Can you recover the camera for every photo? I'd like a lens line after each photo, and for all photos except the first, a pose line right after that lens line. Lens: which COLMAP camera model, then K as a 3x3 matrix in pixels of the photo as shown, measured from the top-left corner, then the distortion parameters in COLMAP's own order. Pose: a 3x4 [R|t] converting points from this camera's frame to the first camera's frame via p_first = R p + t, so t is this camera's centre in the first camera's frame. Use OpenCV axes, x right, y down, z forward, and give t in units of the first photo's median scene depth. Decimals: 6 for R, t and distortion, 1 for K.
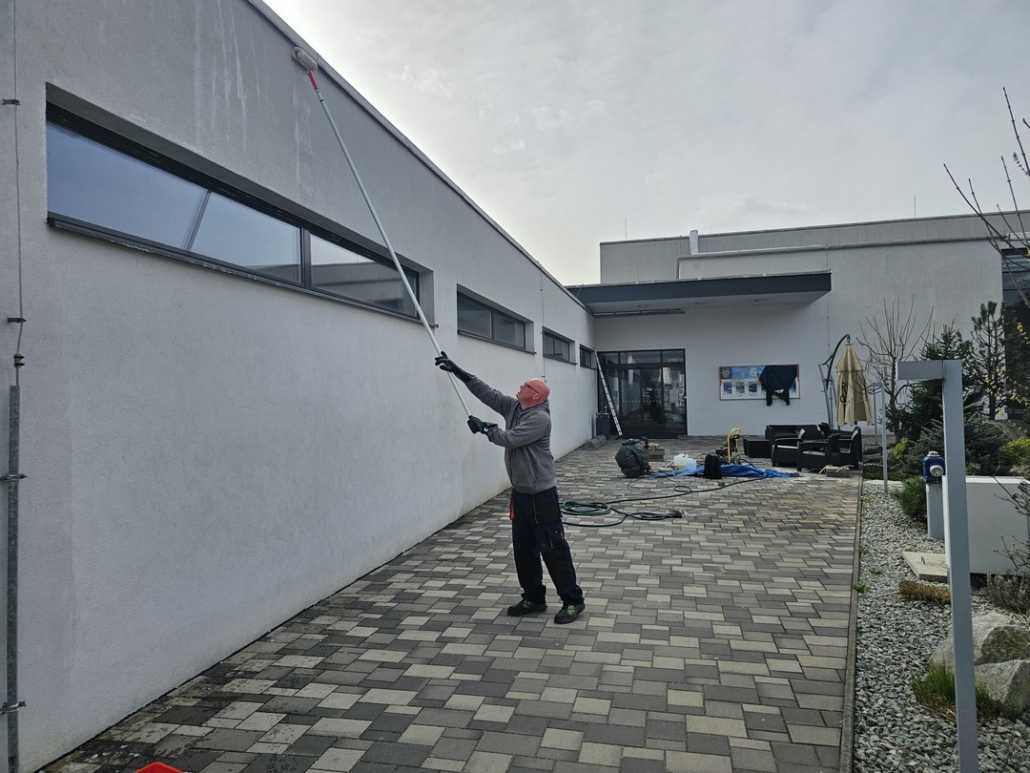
lens RADIAL K [[679.6, 0, 514.7], [0, 679.6, 384.8], [0, 0, 1]] dist [0.031872, -0.023313]
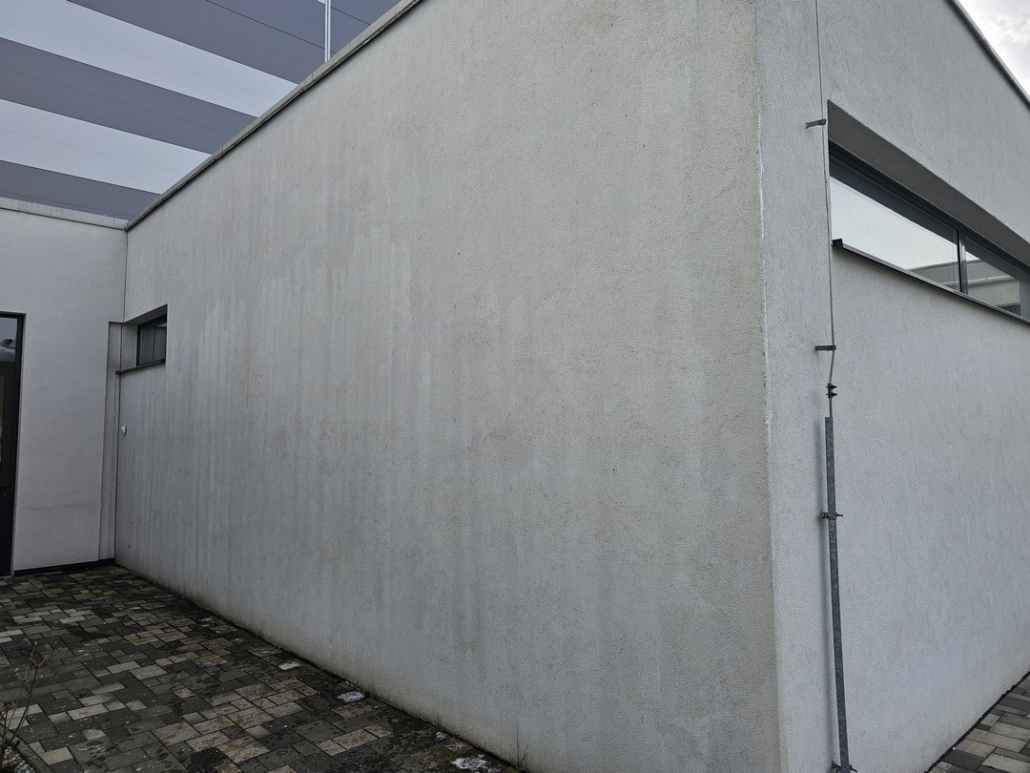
lens RADIAL K [[679.6, 0, 515.4], [0, 679.6, 385.6], [0, 0, 1]] dist [0.031872, -0.023313]
pose [[0.828030, -0.028183, -0.559974, -0.553926], [0.000590, 0.998779, -0.049395, 0.004064], [0.560683, 0.040570, 0.827036, -0.019089]]
